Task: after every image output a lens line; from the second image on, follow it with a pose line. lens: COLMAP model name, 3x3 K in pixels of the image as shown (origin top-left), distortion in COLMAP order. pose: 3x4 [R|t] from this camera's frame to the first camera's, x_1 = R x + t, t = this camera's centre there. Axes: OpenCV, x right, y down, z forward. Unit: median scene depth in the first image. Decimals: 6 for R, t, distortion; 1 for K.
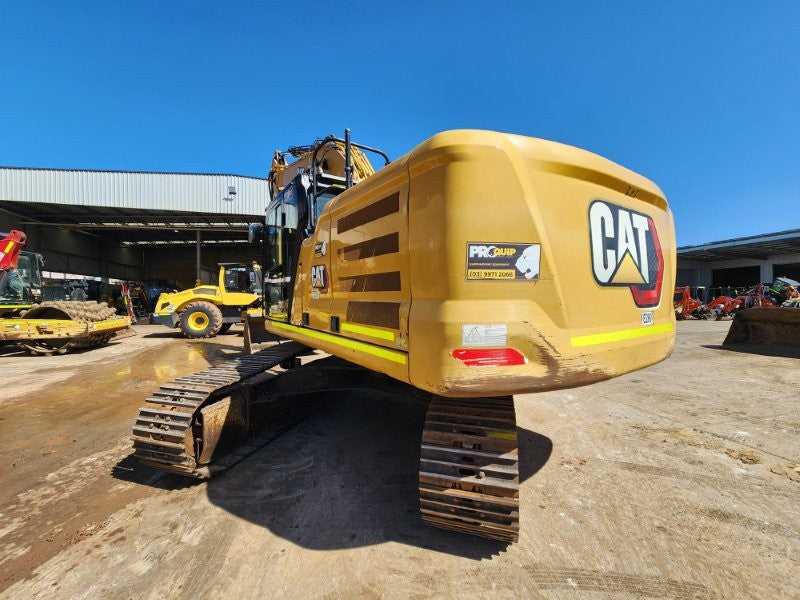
lens RADIAL K [[324.4, 0, 396.8], [0, 324.4, 300.7], [0, 0, 1]] dist [0.000744, 0.000715]
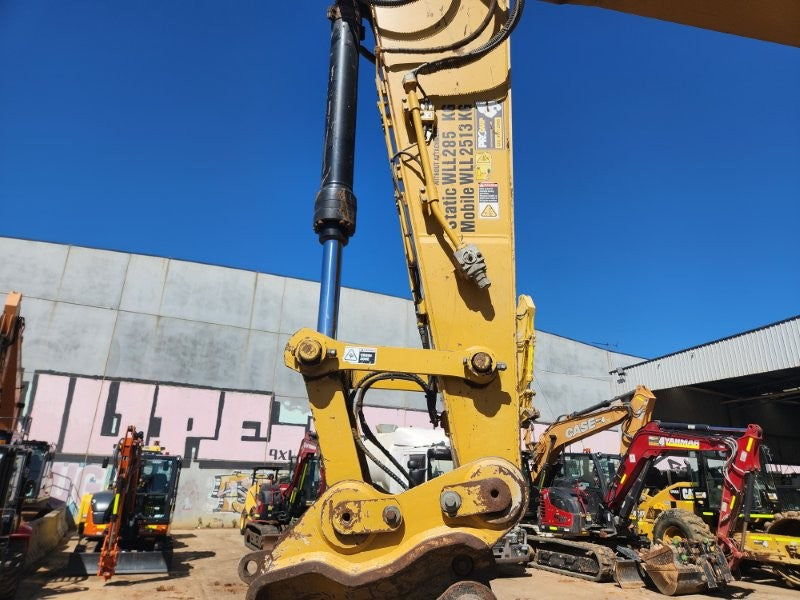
lens RADIAL K [[534.7, 0, 398.4], [0, 534.7, 297.9], [0, 0, 1]] dist [0.044127, -0.040042]
pose [[0.198404, -0.323207, -0.925296, 0.069232], [-0.030510, 0.941570, -0.335434, -0.014926], [0.979645, 0.094783, 0.176950, -0.164759]]
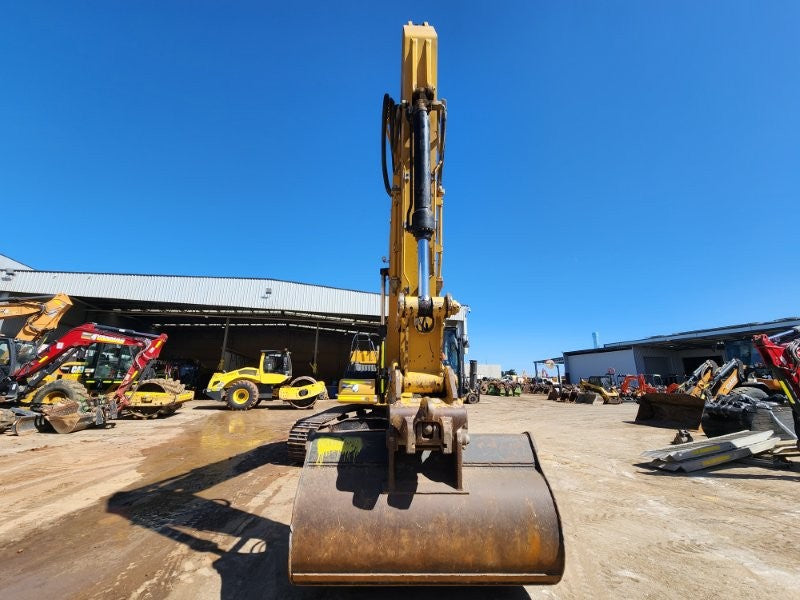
lens RADIAL K [[324.4, 0, 395.4], [0, 324.4, 297.2], [0, 0, 1]] dist [0.000744, 0.000715]
pose [[0.999773, 0.020373, 0.006173, -0.026771], [-0.018158, 0.967507, -0.252191, -0.004812], [-0.011111, 0.252022, 0.967658, -0.480745]]
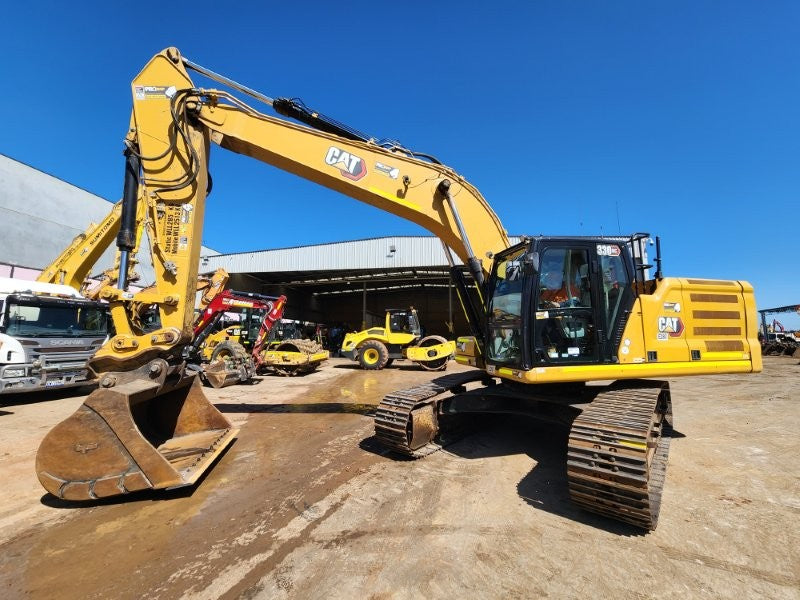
lens RADIAL K [[324.4, 0, 395.8], [0, 324.4, 301.0], [0, 0, 1]] dist [0.000744, 0.000715]
pose [[0.911171, -0.040173, -0.410066, -0.001400], [-0.008337, 0.993234, -0.115828, -0.005565], [0.411944, 0.108957, 0.904671, -0.171465]]
